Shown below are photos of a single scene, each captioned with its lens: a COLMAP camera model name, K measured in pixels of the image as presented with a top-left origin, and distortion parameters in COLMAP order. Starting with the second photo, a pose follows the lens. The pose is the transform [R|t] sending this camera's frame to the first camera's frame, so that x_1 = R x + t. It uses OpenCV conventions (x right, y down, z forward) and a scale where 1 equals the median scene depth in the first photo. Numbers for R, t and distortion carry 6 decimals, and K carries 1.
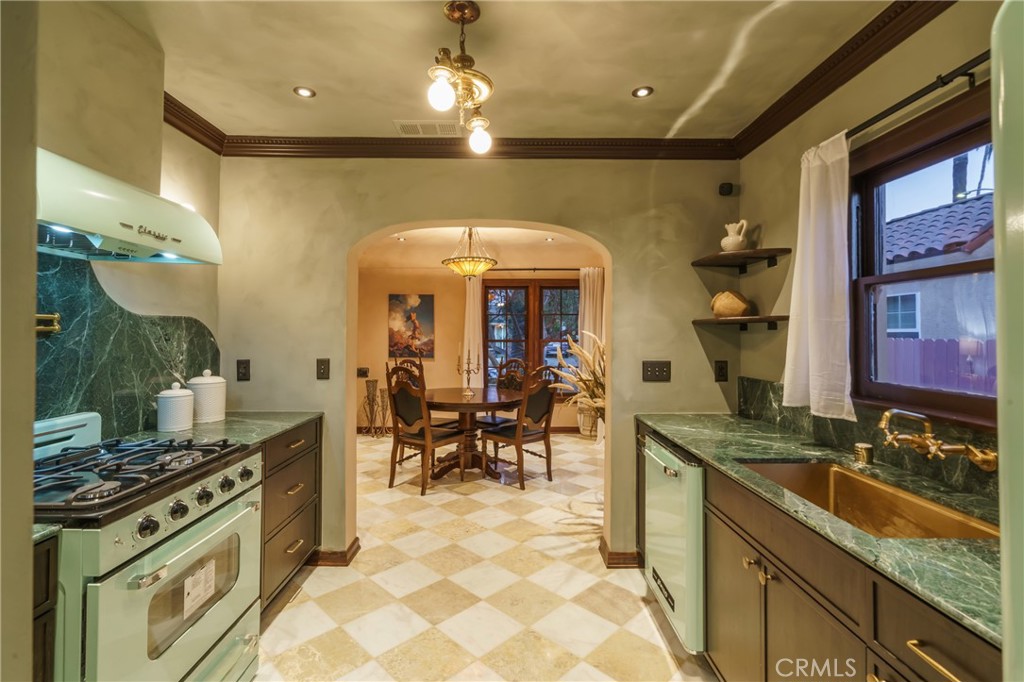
lens RADIAL K [[478.7, 0, 512.0], [0, 478.7, 341.0], [0, 0, 1]] dist [0.000433, 0.000102]
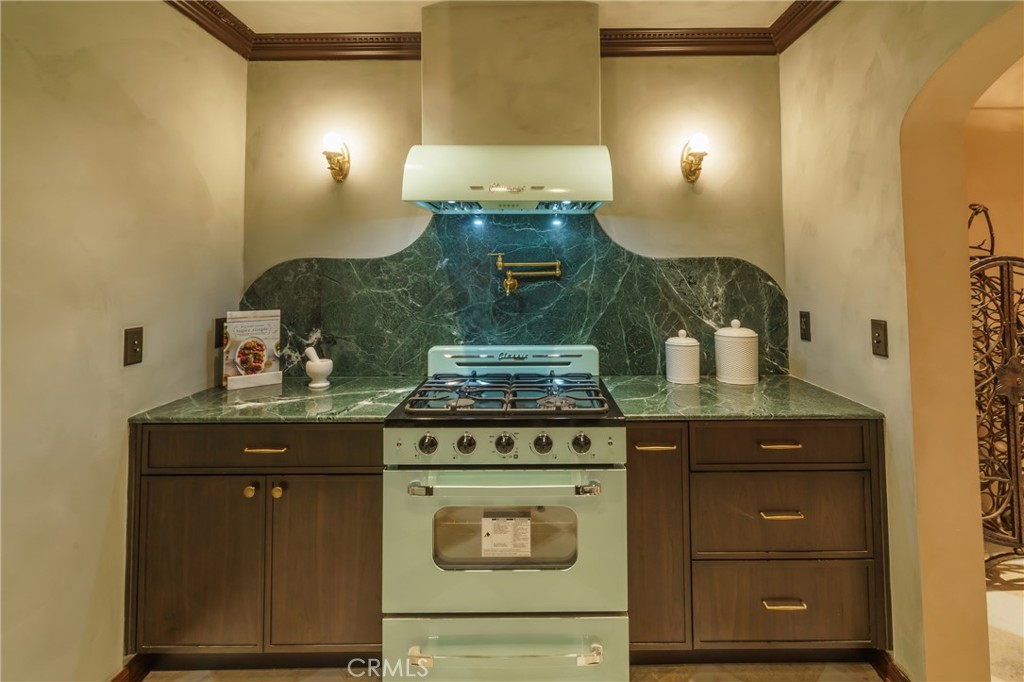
lens RADIAL K [[493.4, 0, 513.0], [0, 493.4, 257.7], [0, 0, 1]] dist [-0.001065, -0.000225]
pose [[-0.007775, -0.032321, -0.999447, 0.279487], [-0.011179, 0.999418, -0.032233, -0.019473], [0.999907, 0.010922, -0.008132, 0.750968]]
